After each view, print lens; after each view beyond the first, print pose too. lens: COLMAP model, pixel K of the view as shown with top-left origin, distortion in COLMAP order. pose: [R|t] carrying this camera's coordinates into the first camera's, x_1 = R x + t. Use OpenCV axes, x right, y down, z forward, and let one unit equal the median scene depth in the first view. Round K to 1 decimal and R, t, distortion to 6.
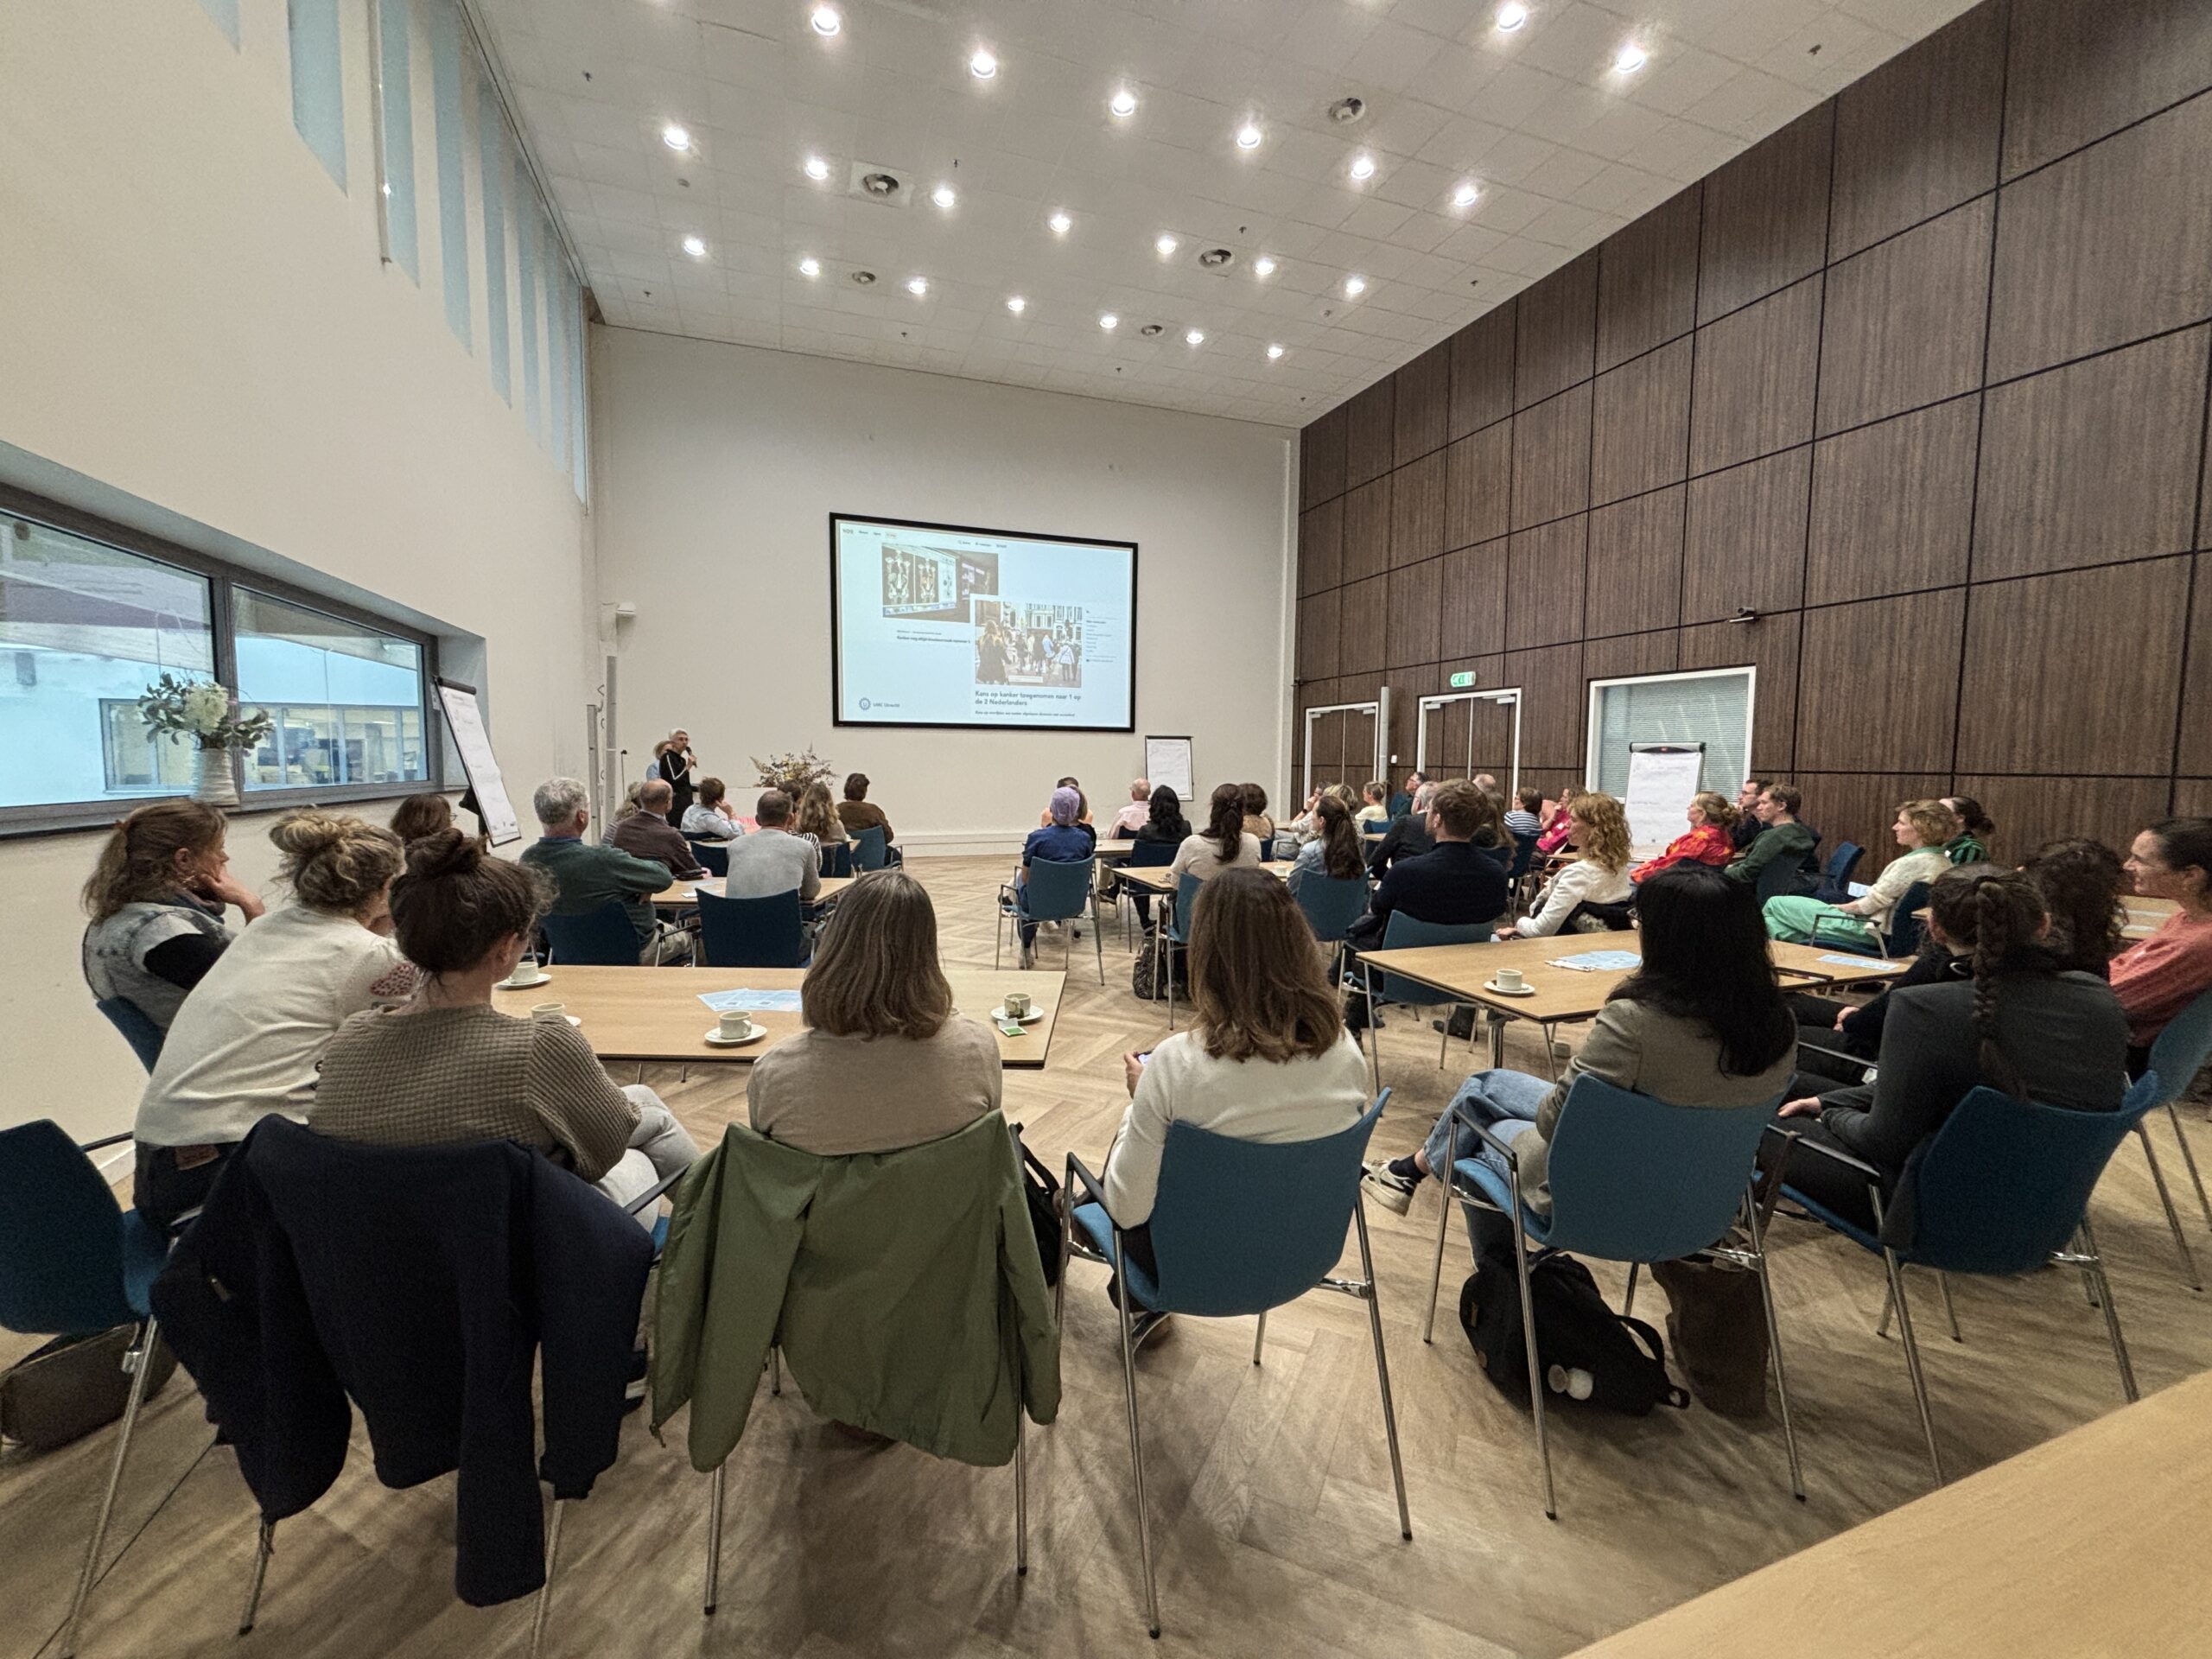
lens RADIAL K [[892.6, 0, 1104.0], [0, 892.6, 825.4], [0, 0, 1]] dist [0.000259, -0.000067]
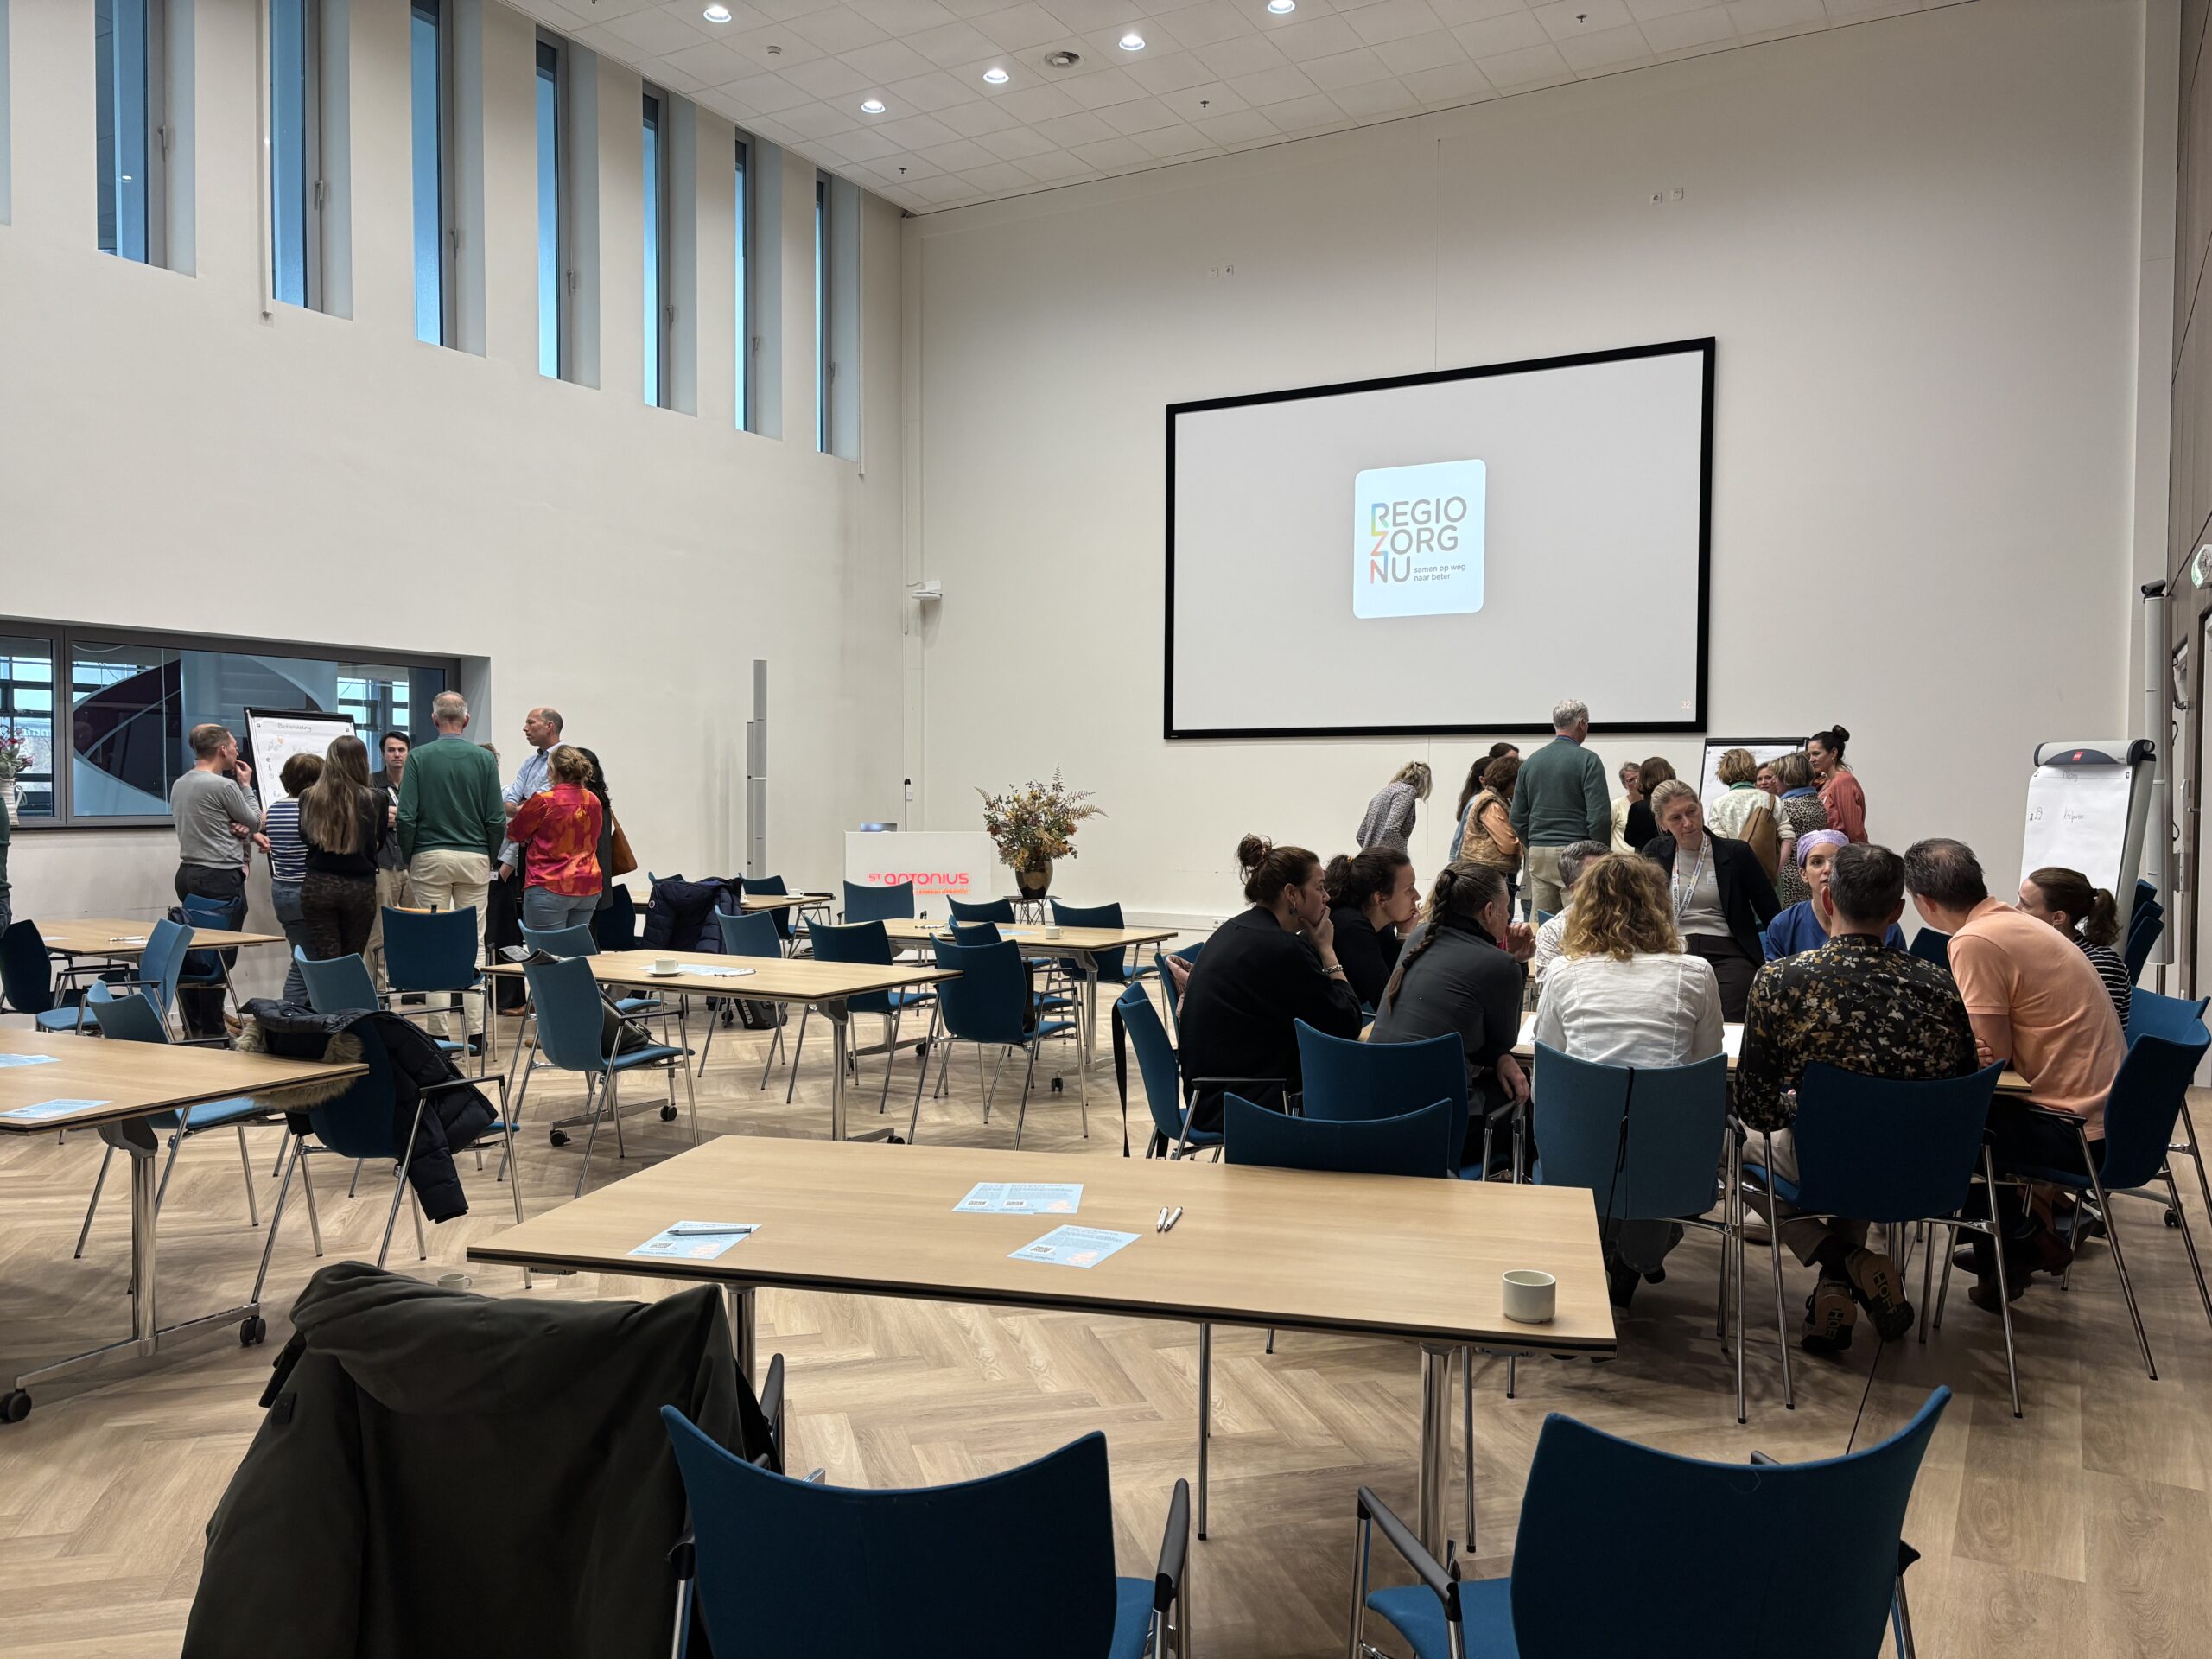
lens RADIAL K [[1665.7, 0, 1104.9], [0, 1665.7, 826.1], [0, 0, 1]] dist [0.015897, -0.005925]
pose [[0.645111, 0.014186, -0.763957, 0.615676], [-0.056649, 0.997964, -0.029305, -0.013252], [0.761986, 0.062182, 0.644602, 0.229124]]
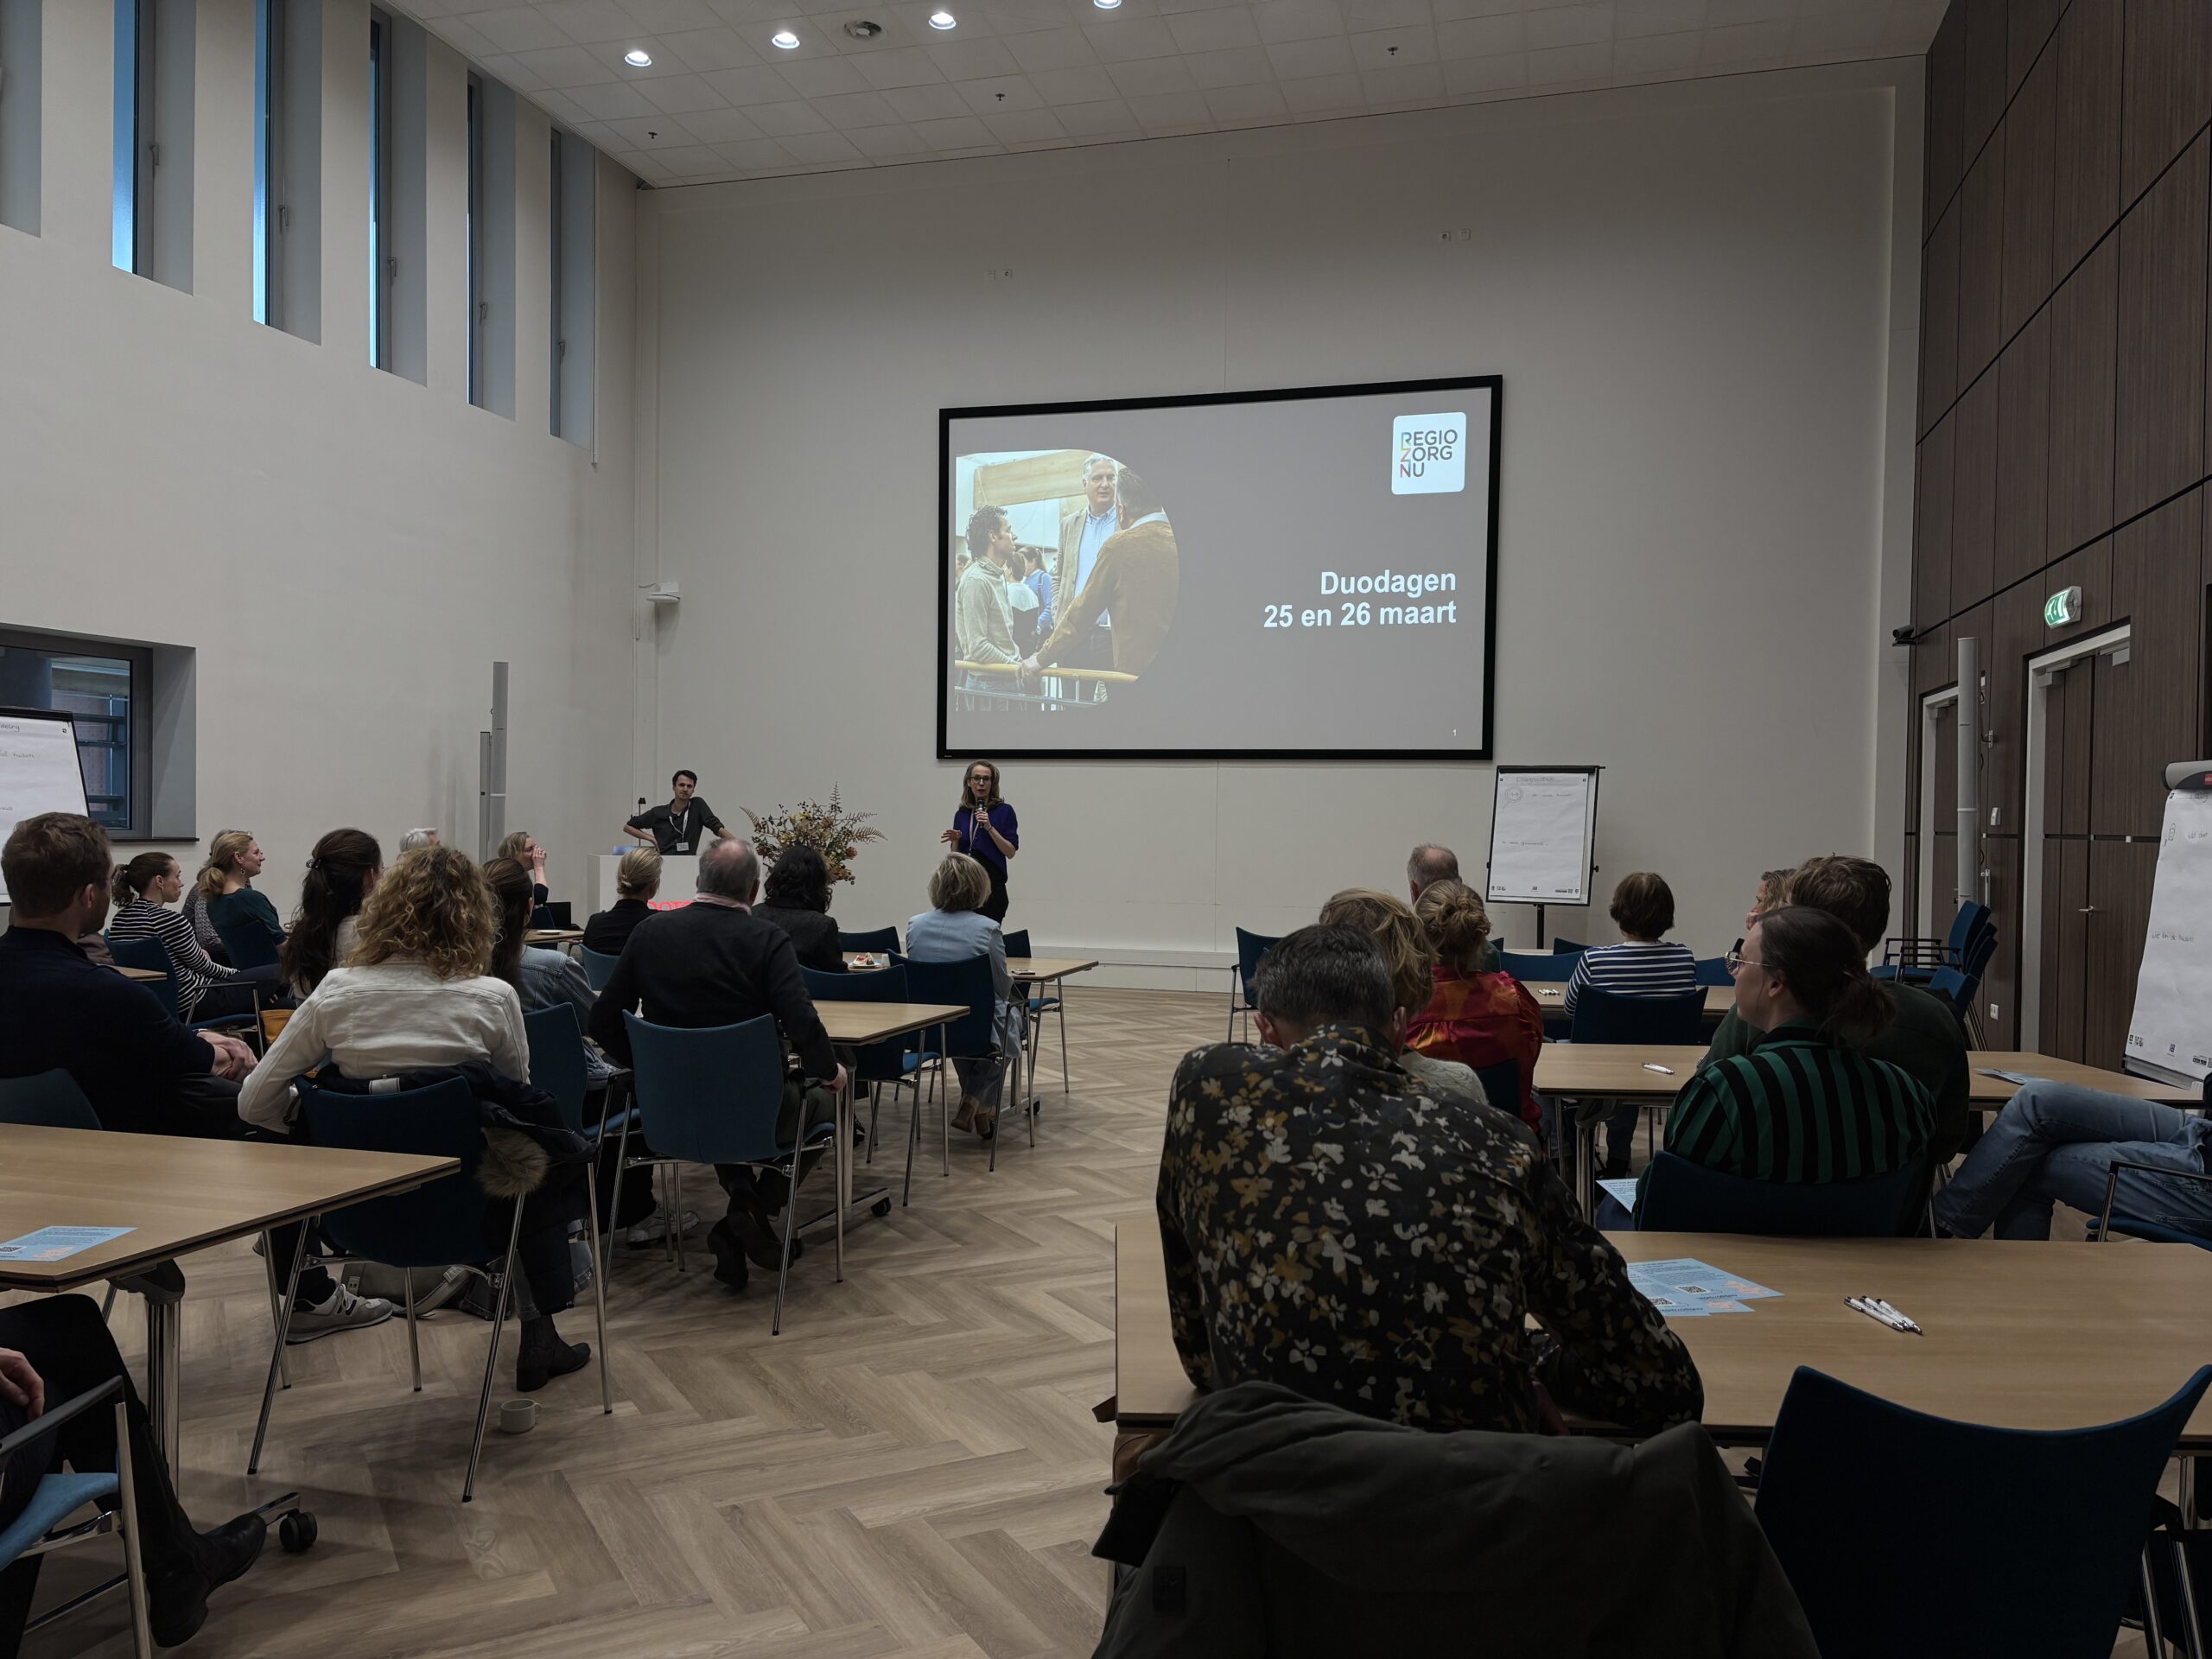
lens RADIAL K [[1665.7, 0, 1096.9], [0, 1665.7, 826.2], [0, 0, 1]] dist [0.015897, -0.005925]
pose [[0.809471, 0.006381, -0.587126, 0.476978], [-0.049951, 0.997064, -0.058031, -0.006326], [0.585032, 0.076302, 0.807413, 0.176485]]
